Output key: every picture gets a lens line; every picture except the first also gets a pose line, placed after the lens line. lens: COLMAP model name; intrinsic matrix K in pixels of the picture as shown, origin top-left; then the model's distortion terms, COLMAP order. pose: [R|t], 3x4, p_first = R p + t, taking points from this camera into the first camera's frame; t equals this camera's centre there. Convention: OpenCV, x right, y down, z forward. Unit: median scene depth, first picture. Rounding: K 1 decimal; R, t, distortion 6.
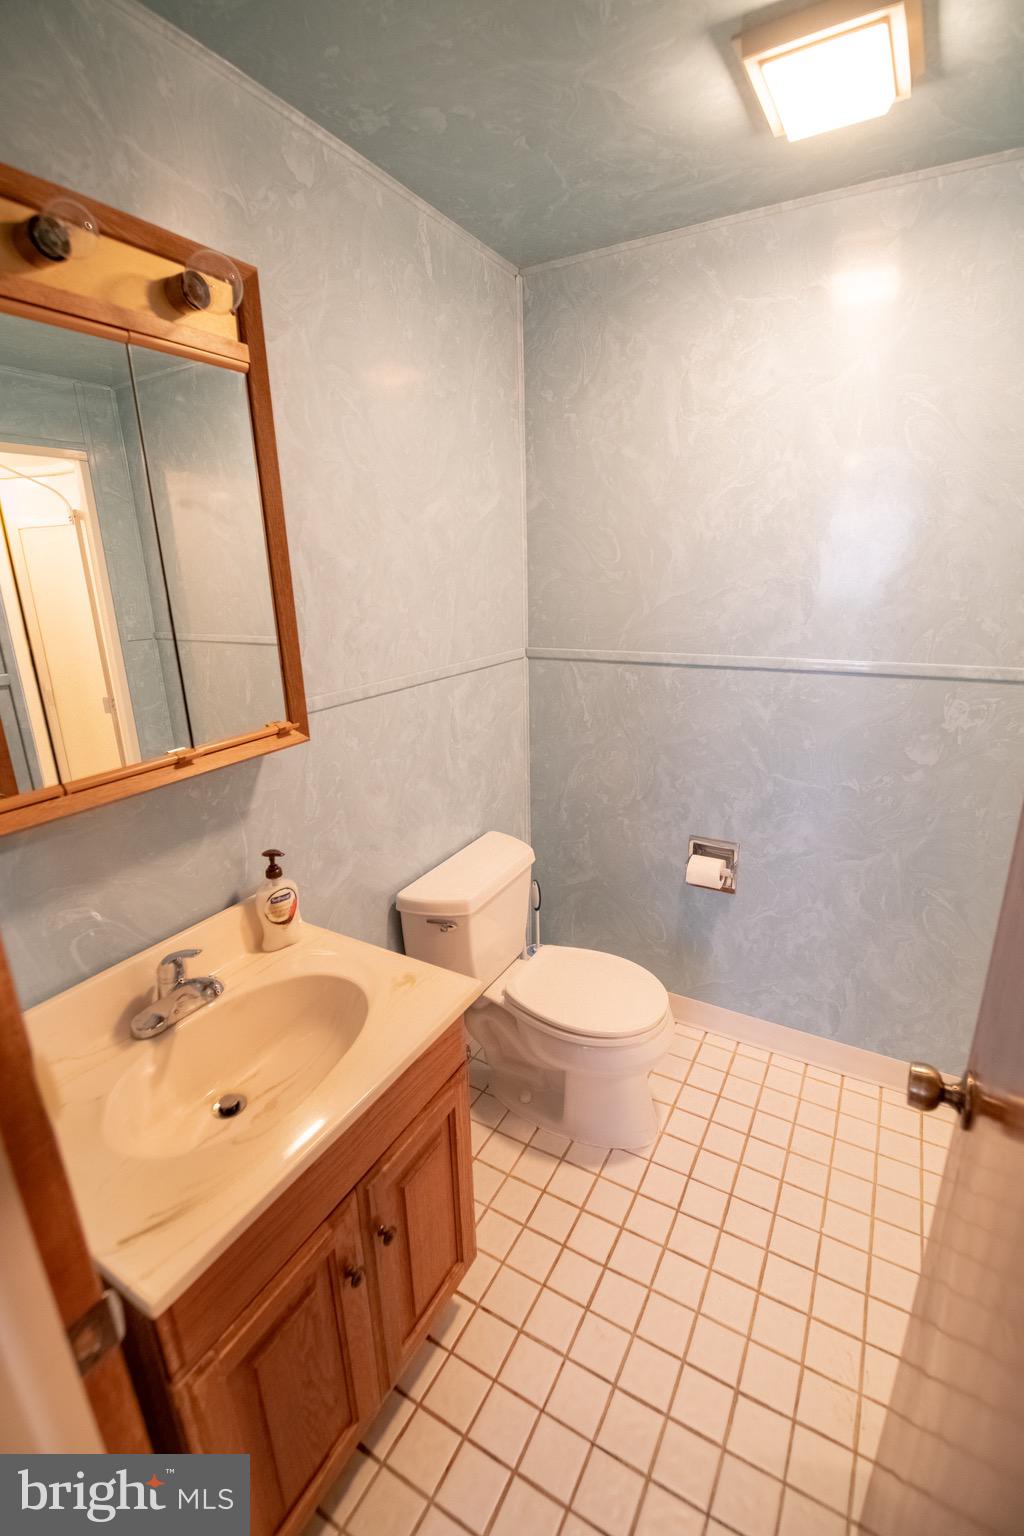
lens RADIAL K [[677.2, 0, 503.9], [0, 677.2, 773.6], [0, 0, 1]] dist [-0.000521, -0.010151]
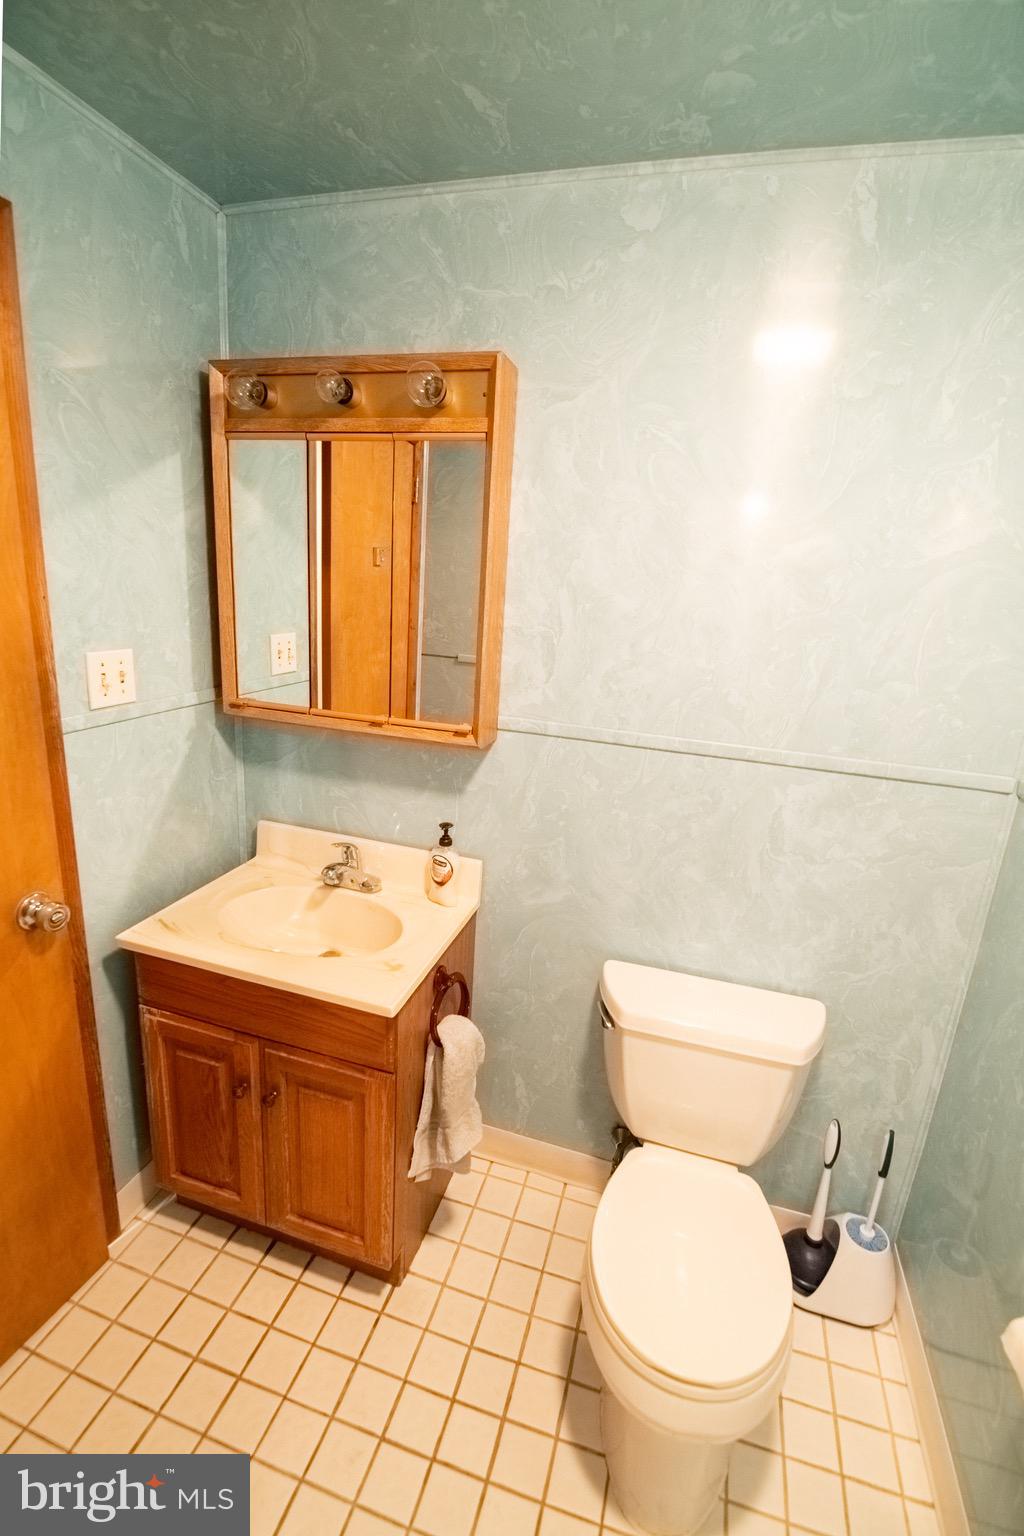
lens RADIAL K [[677.2, 0, 504.9], [0, 677.2, 758.3], [0, 0, 1]] dist [-0.000521, -0.010151]
pose [[0.222325, 0.291065, -0.930512, 0.743767], [-0.347152, 0.915481, 0.203419, -0.265197], [0.911075, 0.277804, 0.304578, 0.658920]]
